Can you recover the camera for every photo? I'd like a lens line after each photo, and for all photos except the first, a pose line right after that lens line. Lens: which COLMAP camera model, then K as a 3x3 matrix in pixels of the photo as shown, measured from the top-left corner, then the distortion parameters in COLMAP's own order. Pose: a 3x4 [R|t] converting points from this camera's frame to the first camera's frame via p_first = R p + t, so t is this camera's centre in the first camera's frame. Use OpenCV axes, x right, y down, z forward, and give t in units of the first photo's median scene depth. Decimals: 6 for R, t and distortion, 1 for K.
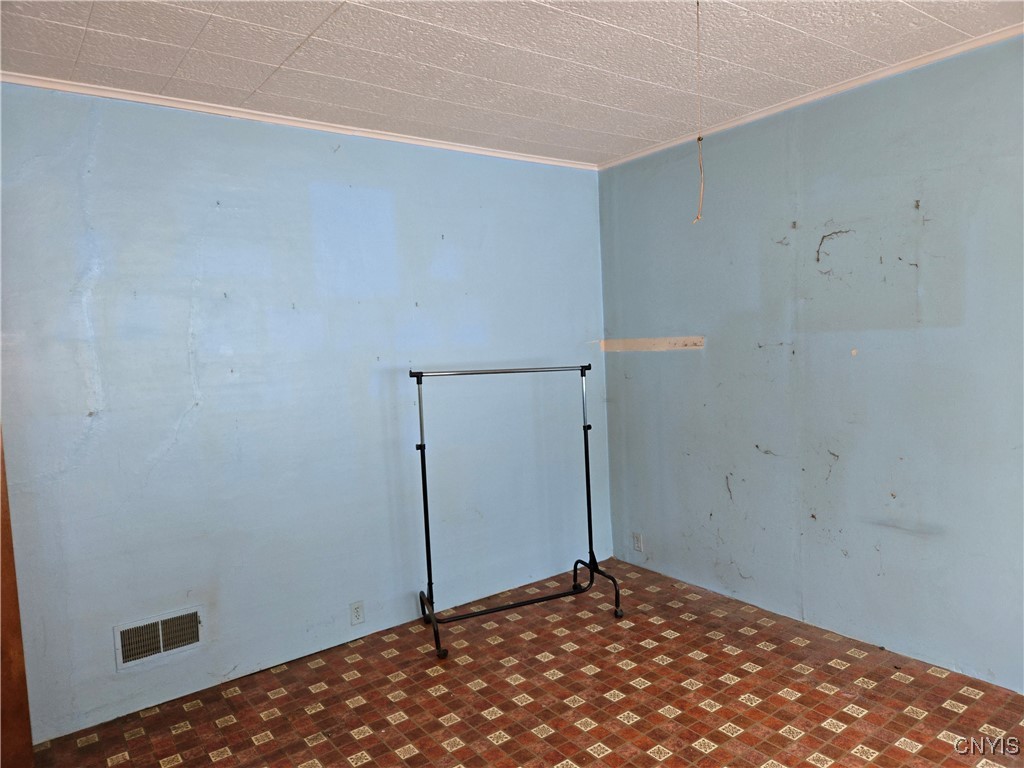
lens RADIAL K [[689.3, 0, 519.0], [0, 689.3, 386.3], [0, 0, 1]] dist [0.049066, -0.023409]
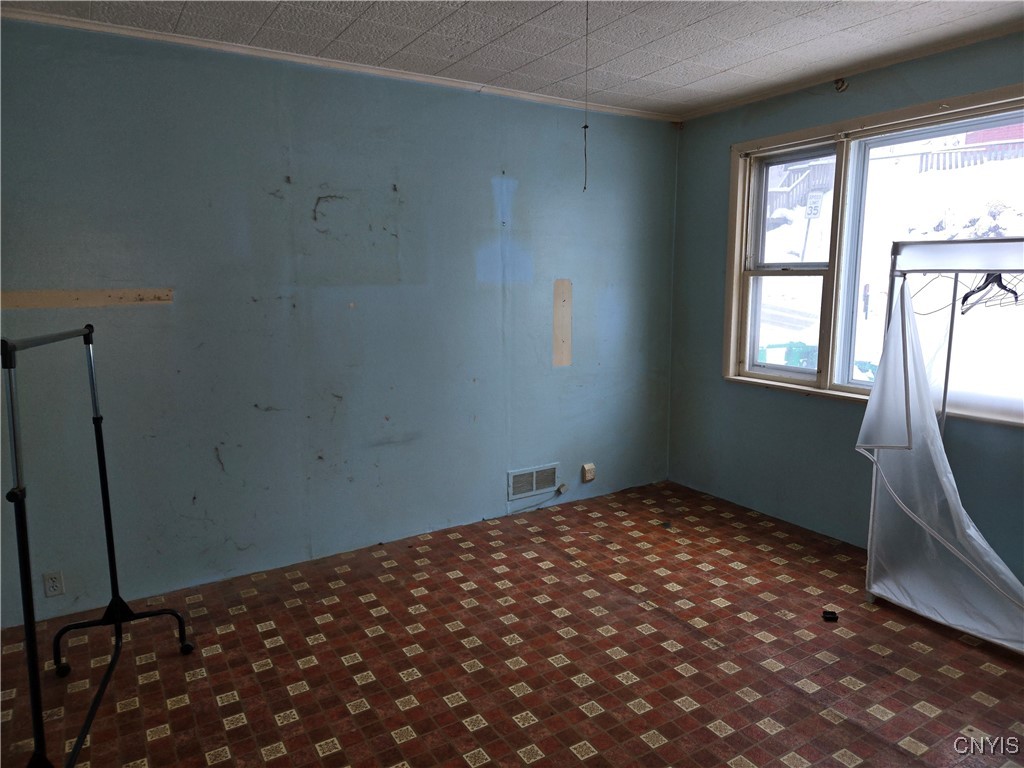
lens RADIAL K [[689.3, 0, 519.0], [0, 689.3, 380.0], [0, 0, 1]] dist [0.049066, -0.023409]
pose [[0.079370, -0.106574, 0.991132, -0.630910], [0.077034, 0.991951, 0.100494, -0.018365], [-0.993864, 0.068374, 0.086941, 0.612330]]
